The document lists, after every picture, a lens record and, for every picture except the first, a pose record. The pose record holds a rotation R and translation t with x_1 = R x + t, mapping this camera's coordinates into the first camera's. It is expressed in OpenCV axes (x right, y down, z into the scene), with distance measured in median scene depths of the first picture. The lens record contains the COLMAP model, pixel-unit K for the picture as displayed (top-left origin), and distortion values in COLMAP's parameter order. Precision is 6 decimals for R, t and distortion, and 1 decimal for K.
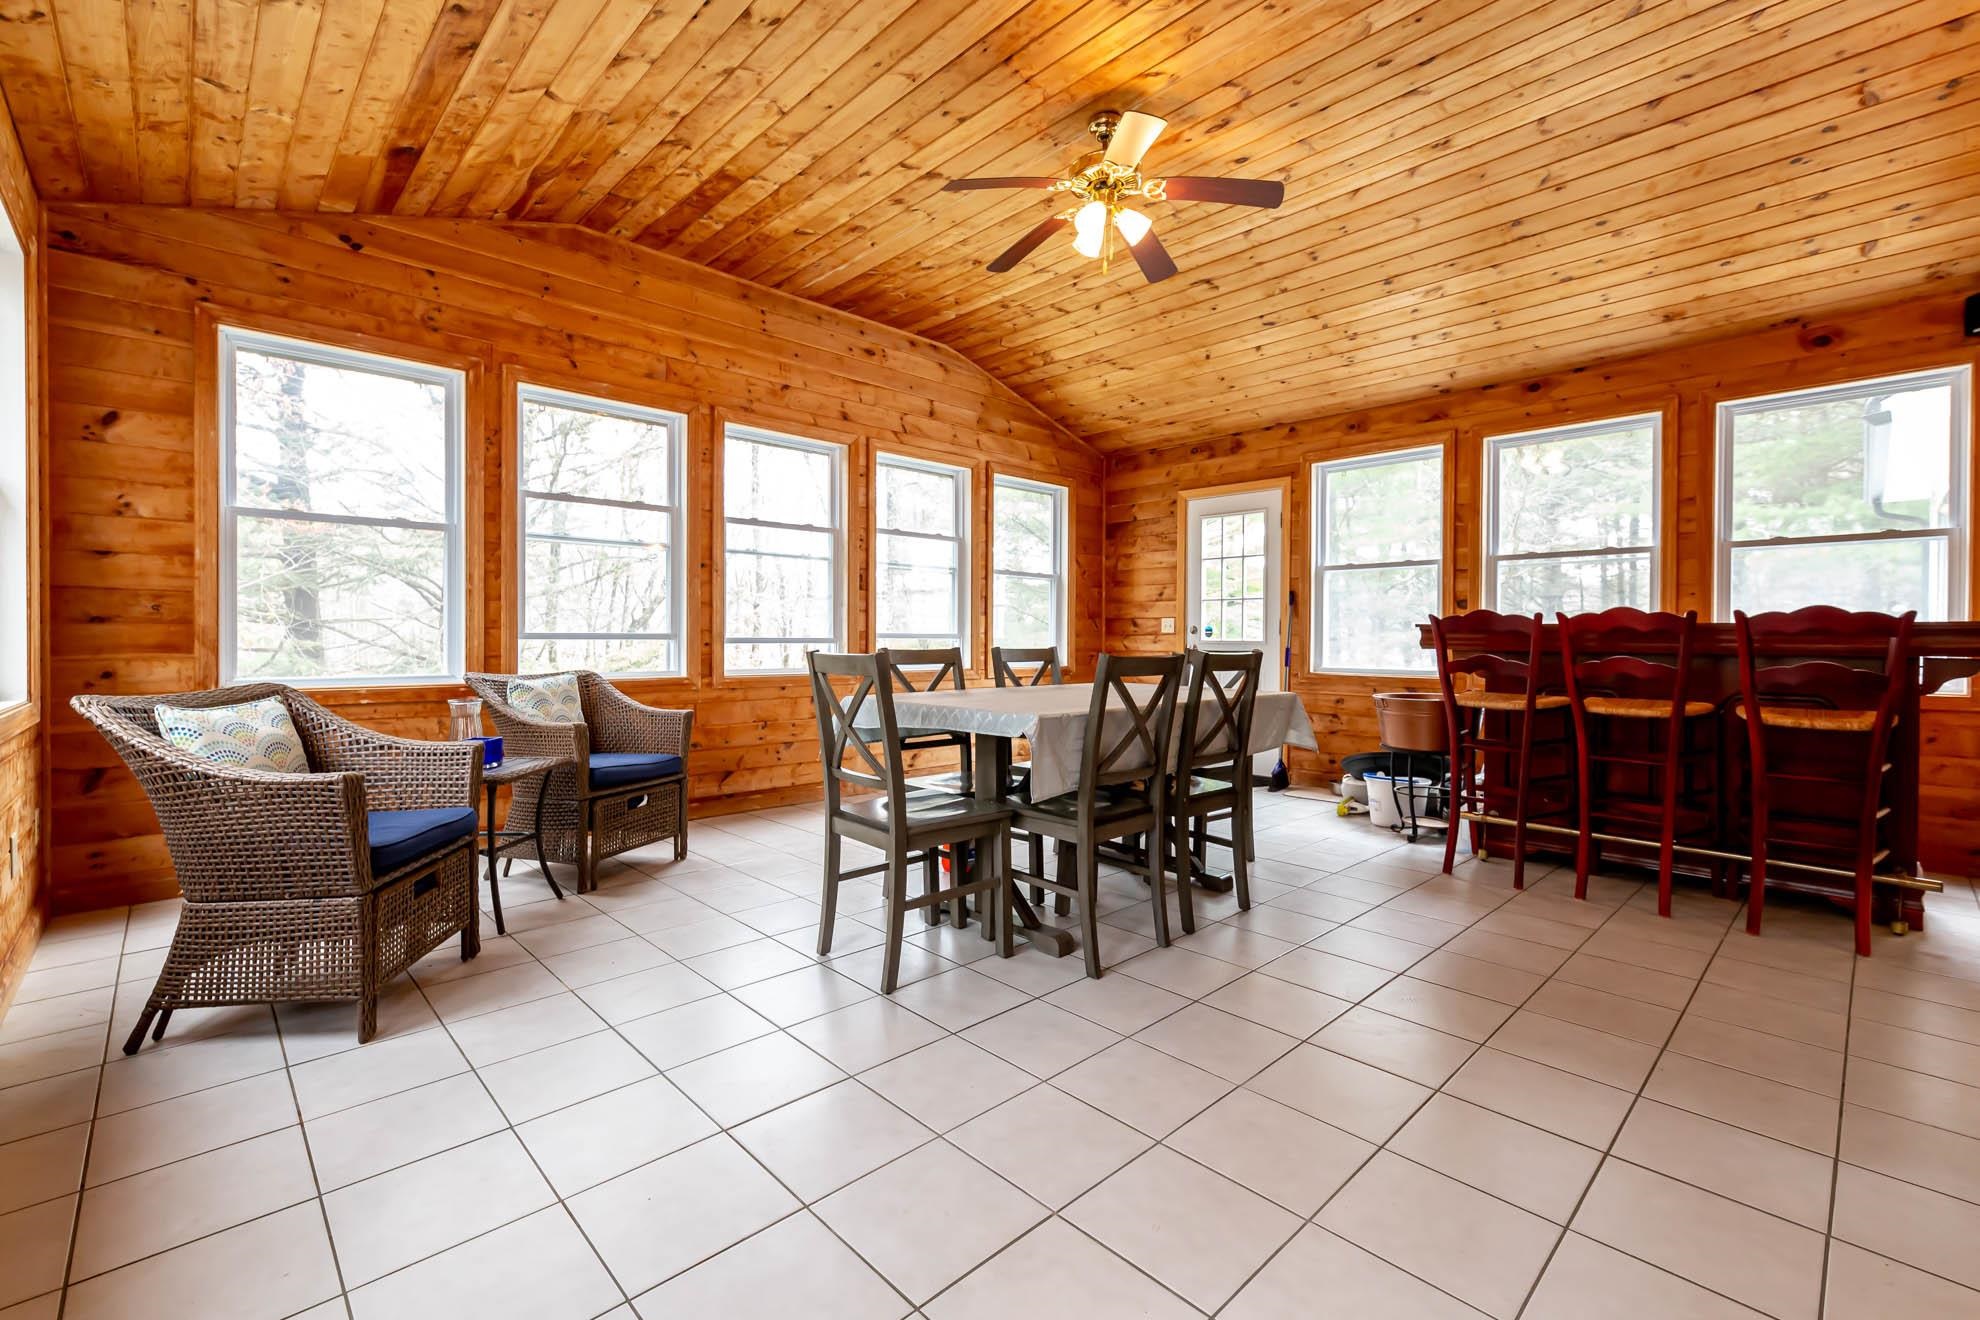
lens RADIAL K [[843.3, 0, 977.9], [0, 843.3, 647.4], [0, 0, 1]] dist [-0.003450, -0.000321]
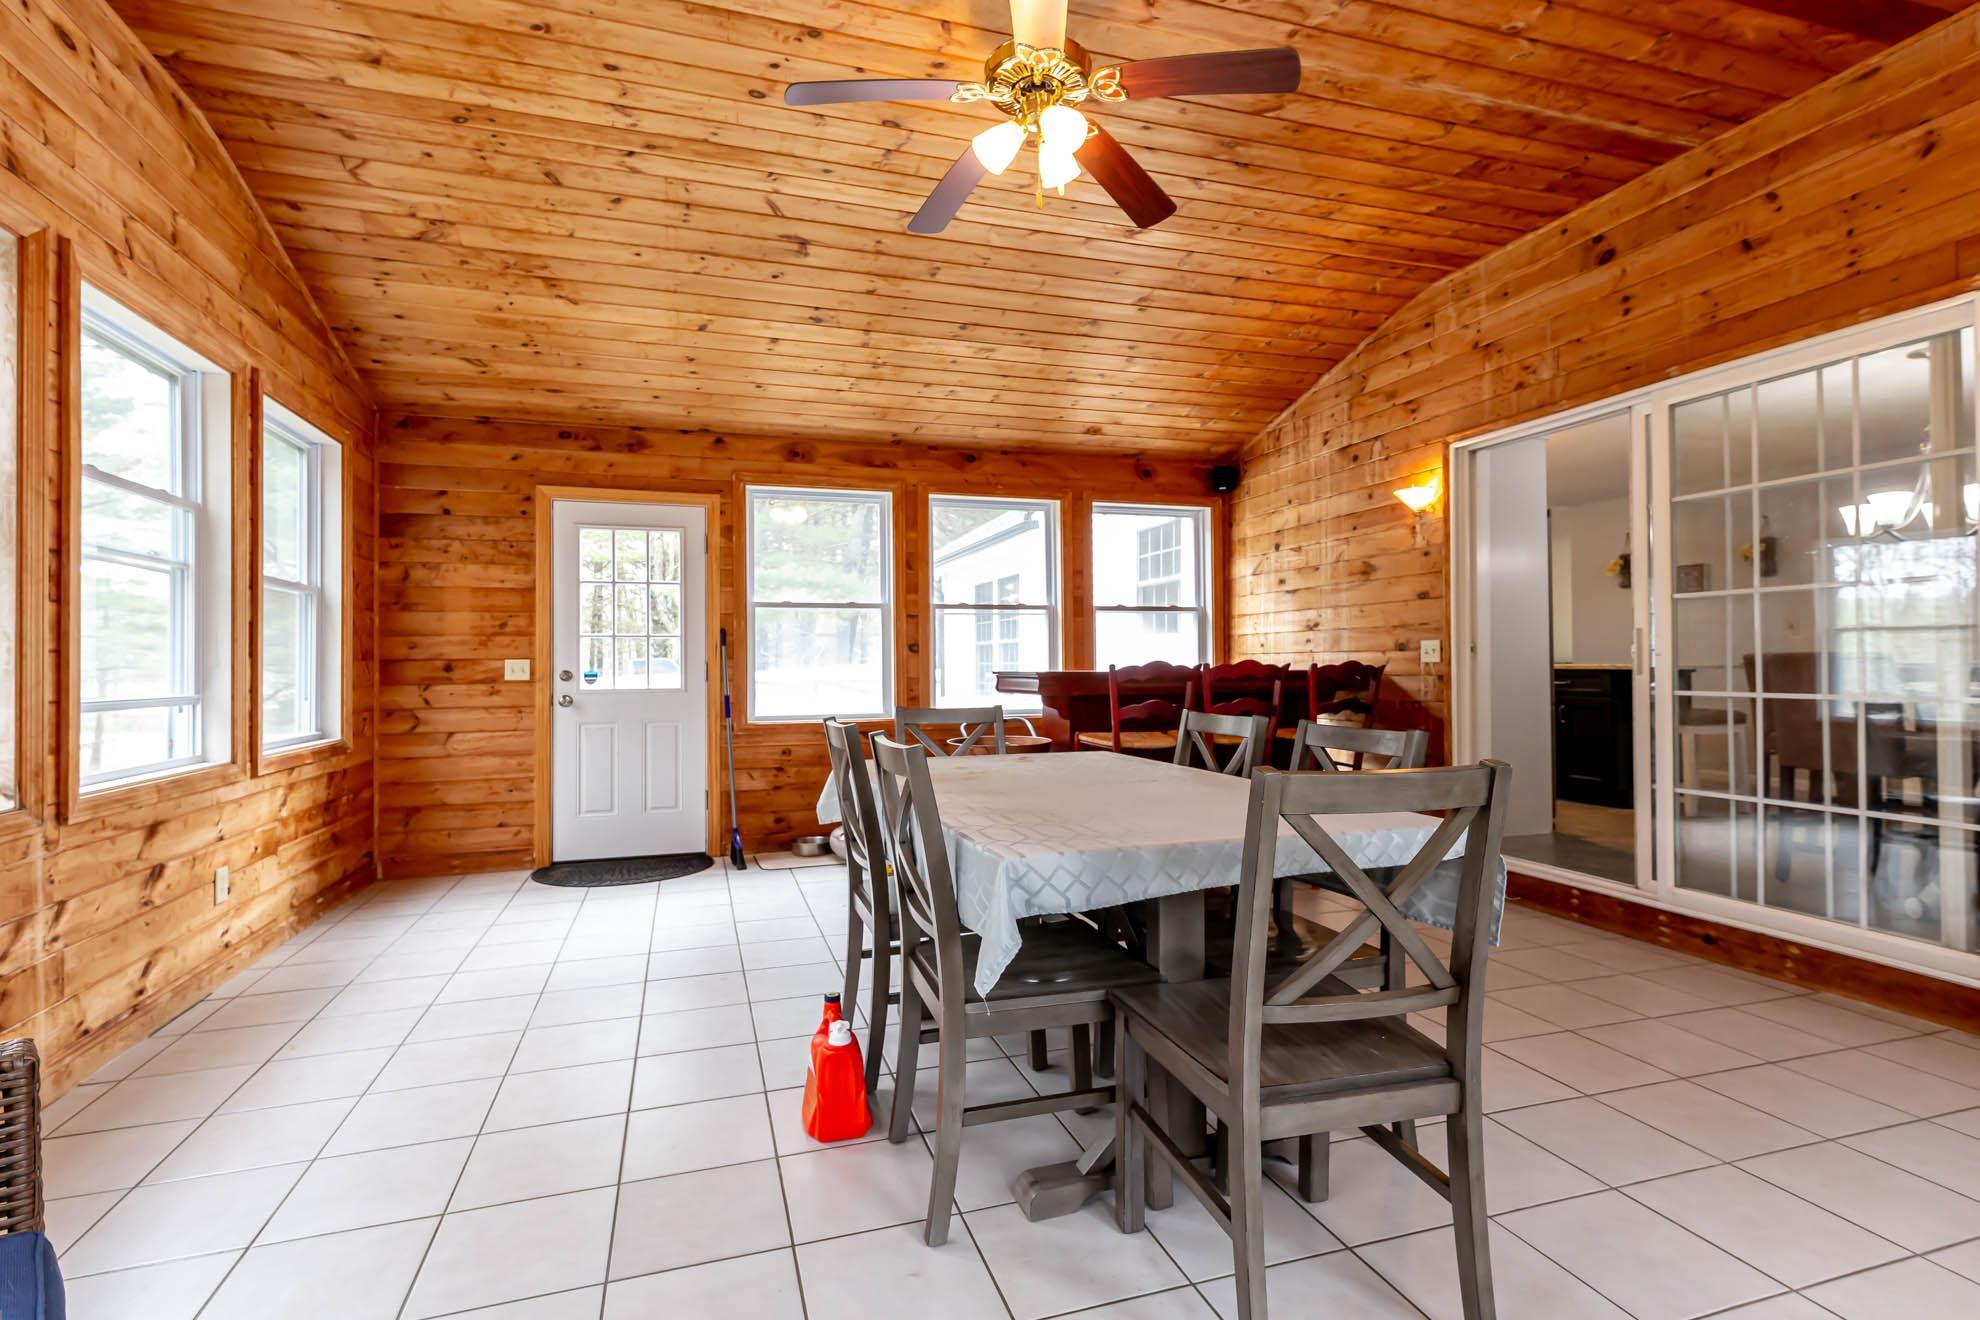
lens RADIAL K [[843.3, 0, 986.1], [0, 843.3, 657.5], [0, 0, 1]] dist [-0.003450, -0.000321]
pose [[0.451419, -0.004710, 0.892300, -0.270541], [0.020989, 0.999765, -0.005340, -0.027593], [-0.892065, 0.021139, 0.451412, 0.375517]]
